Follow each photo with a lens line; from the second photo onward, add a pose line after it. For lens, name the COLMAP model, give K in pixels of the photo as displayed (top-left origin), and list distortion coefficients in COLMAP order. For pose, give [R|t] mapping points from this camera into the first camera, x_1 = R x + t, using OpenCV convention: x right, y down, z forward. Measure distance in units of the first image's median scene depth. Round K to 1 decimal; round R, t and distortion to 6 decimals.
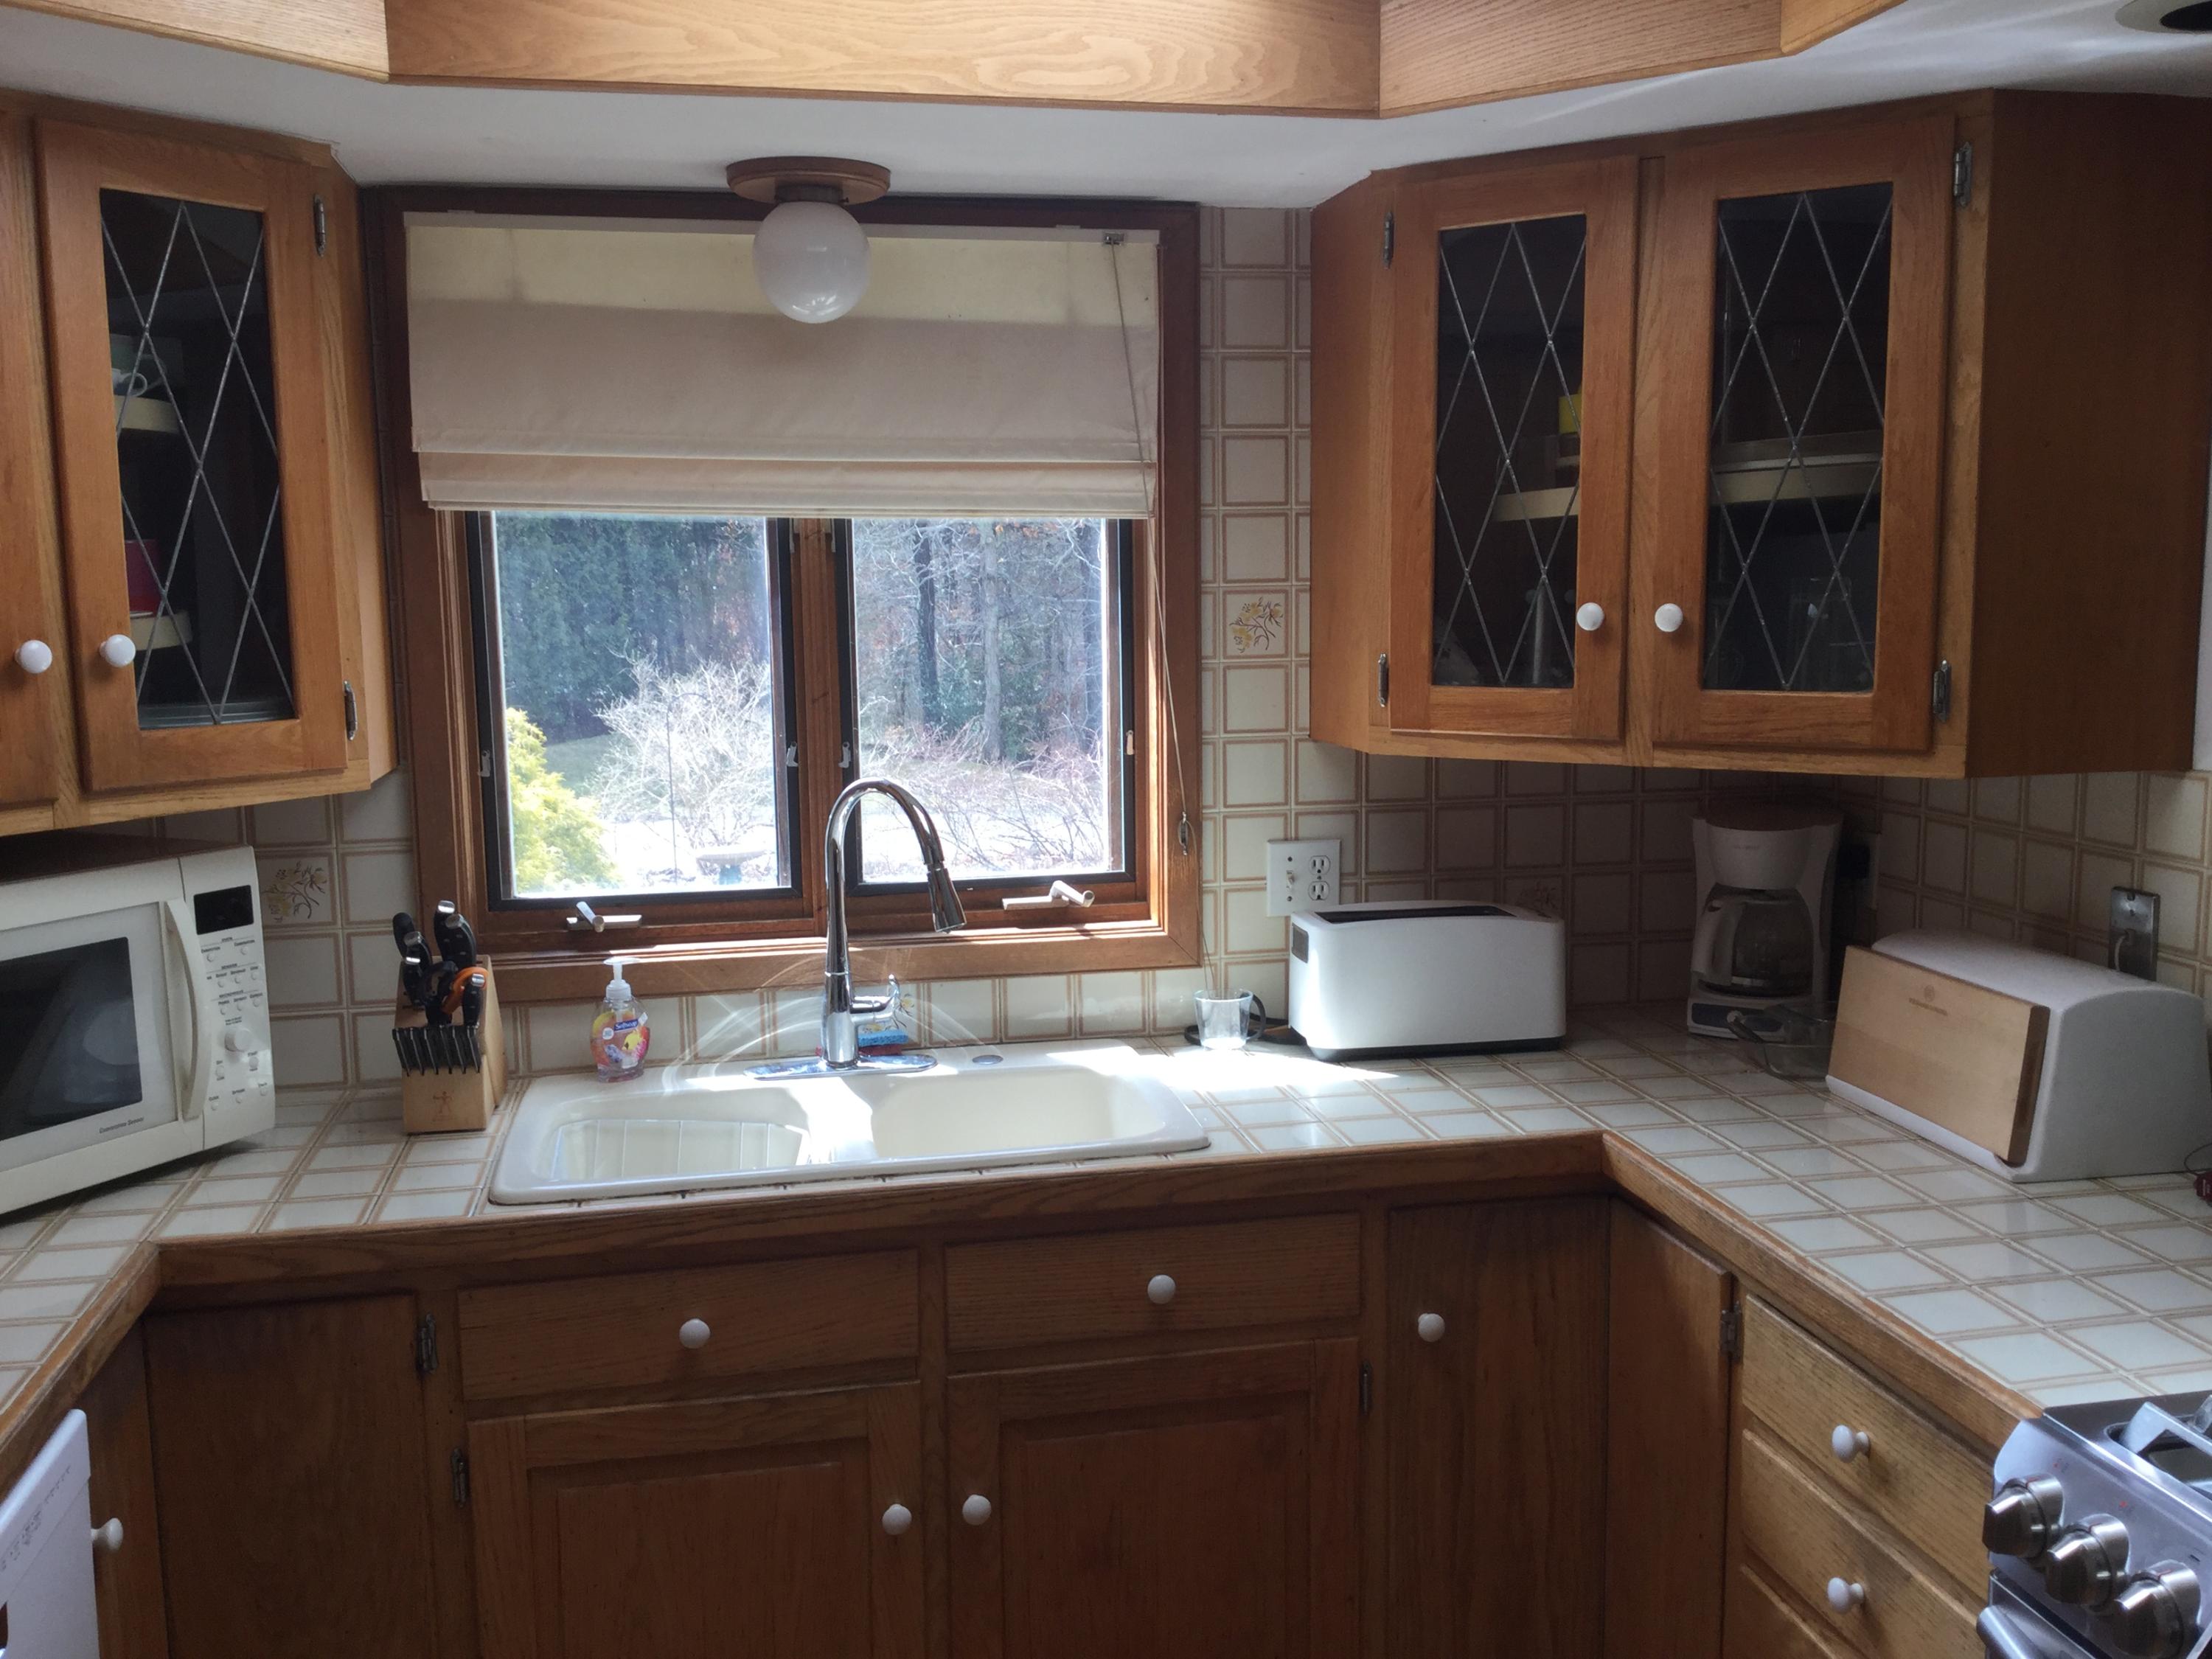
lens RADIAL K [[1997.2, 0, 1113.8], [0, 1997.2, 834.9], [0, 0, 1]] dist [0.102838, -0.194946]
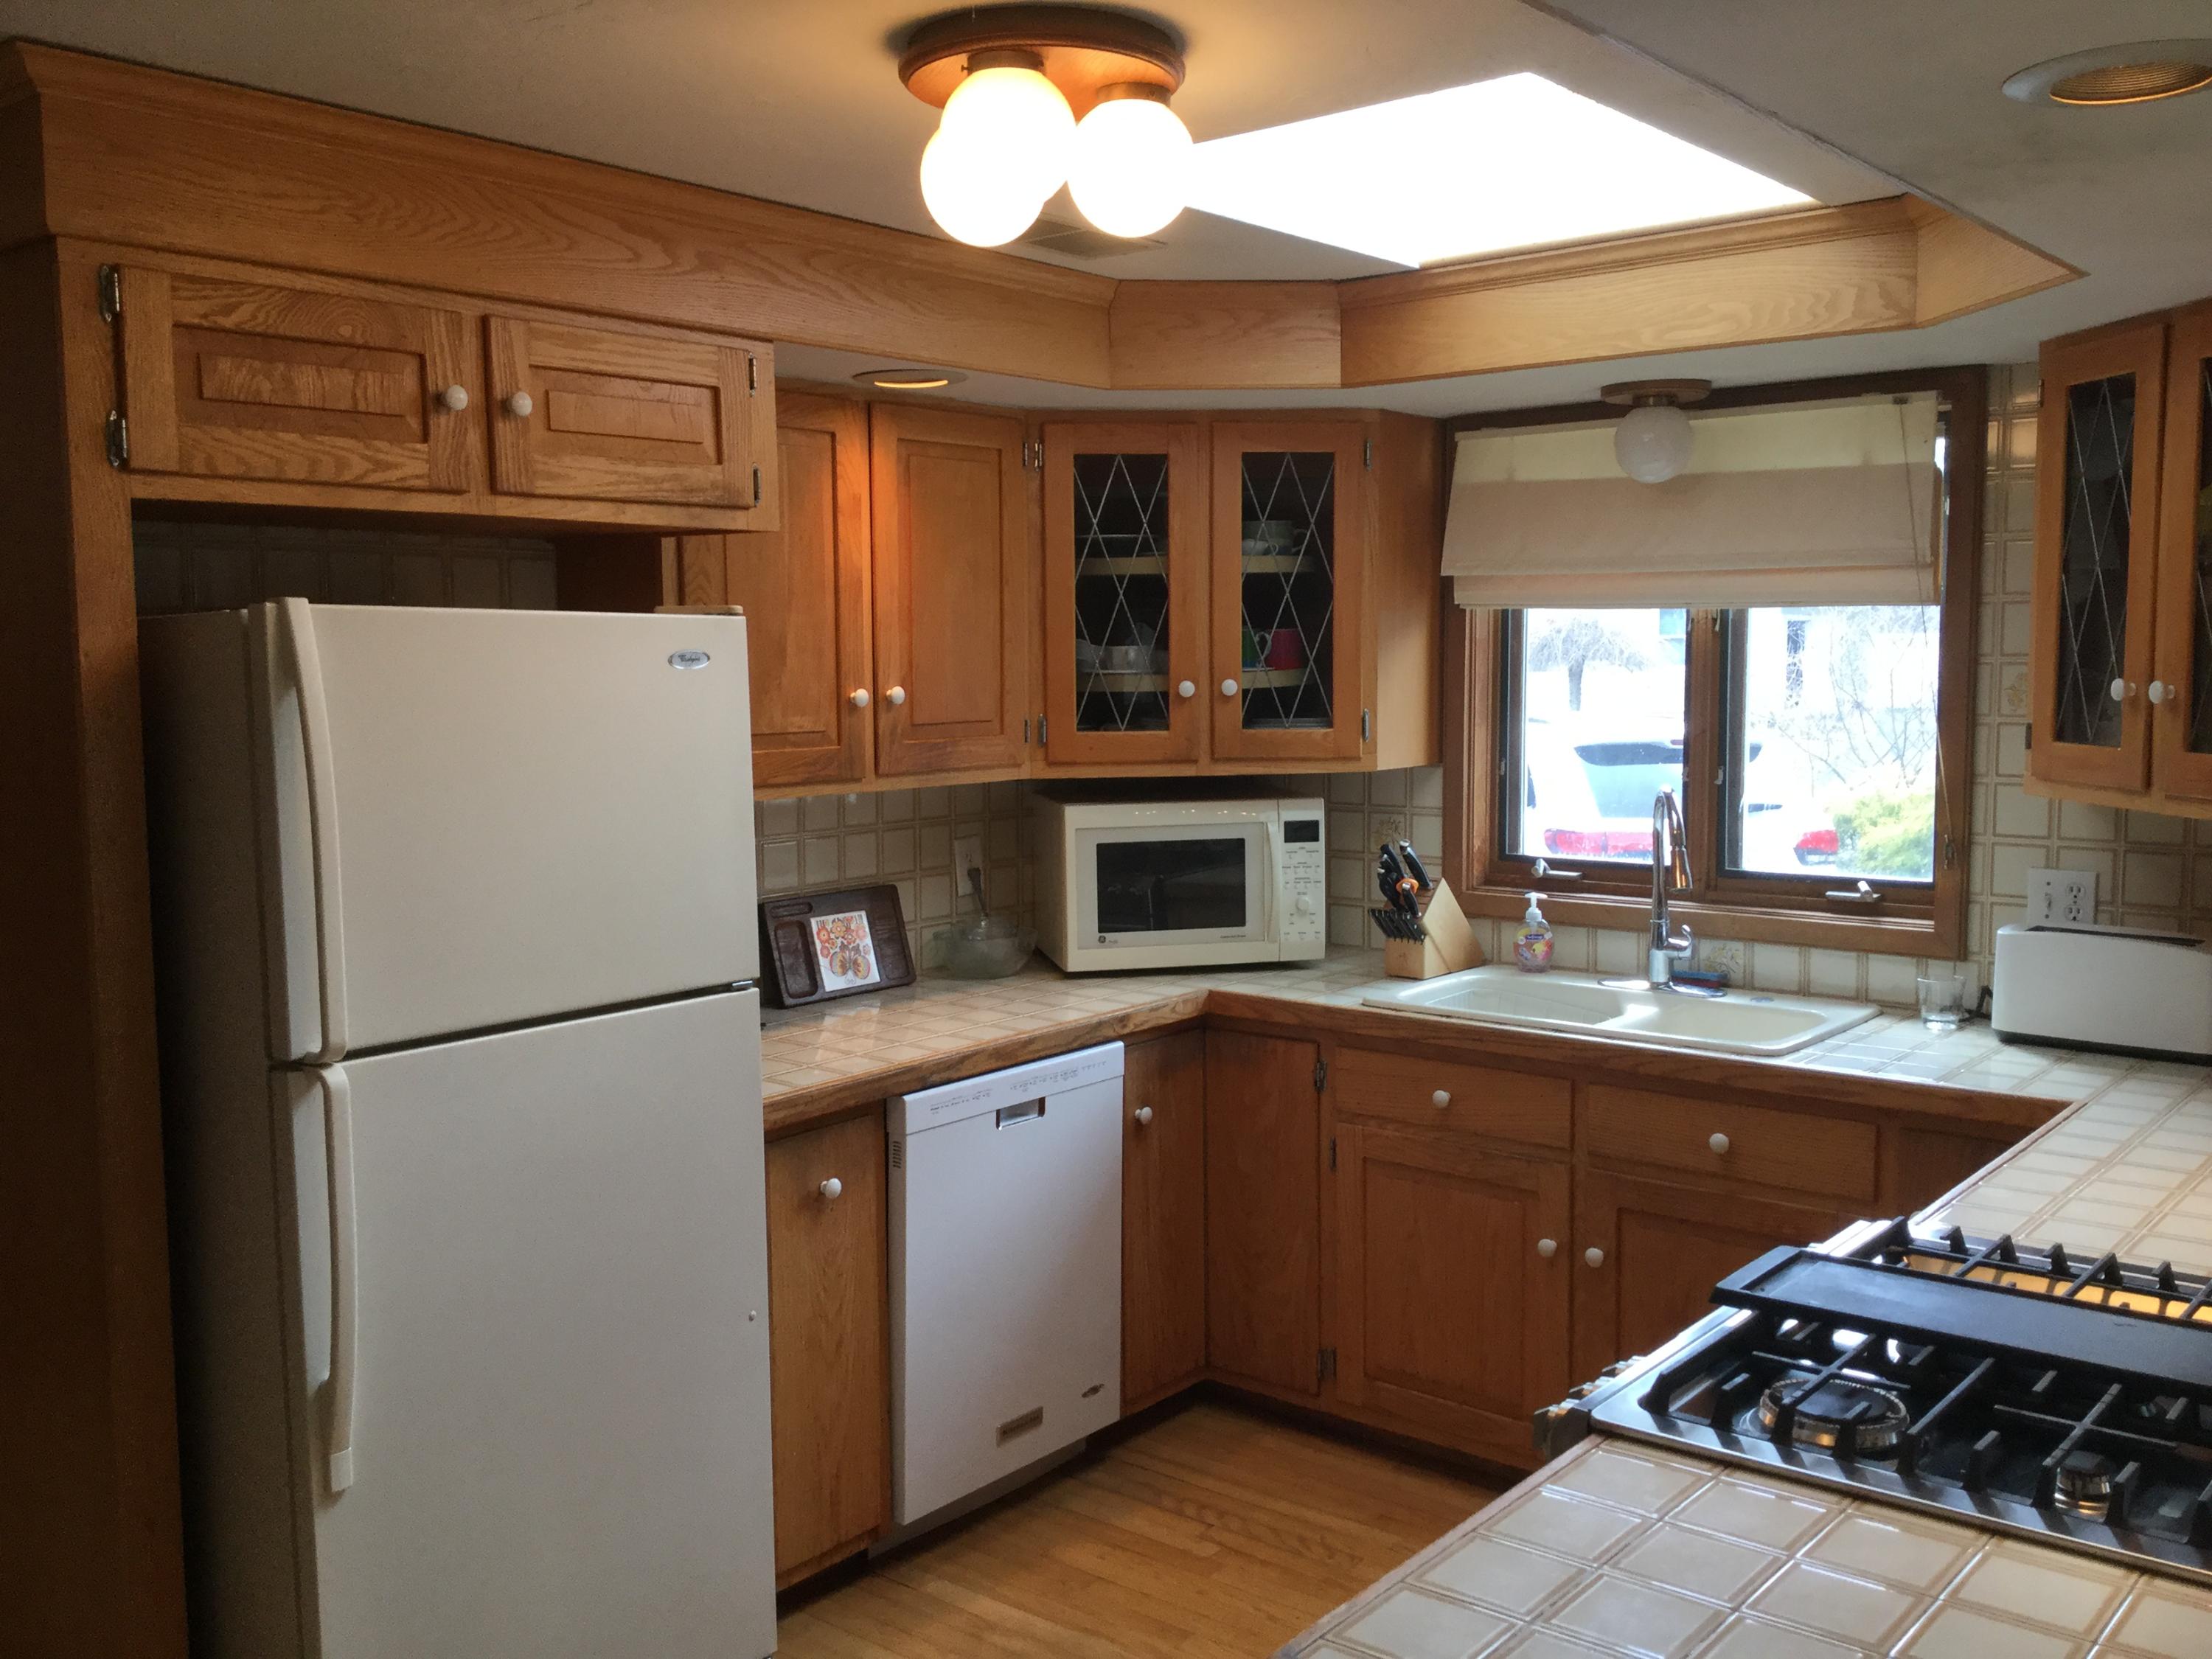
lens RADIAL K [[1997.2, 0, 1104.4], [0, 1997.2, 829.1], [0, 0, 1]] dist [0.102838, -0.194946]
pose [[0.624951, 0.079742, -0.776581, 0.815375], [-0.104408, 0.994370, 0.018083, 0.020035], [0.773651, 0.069780, 0.629758, -0.263112]]
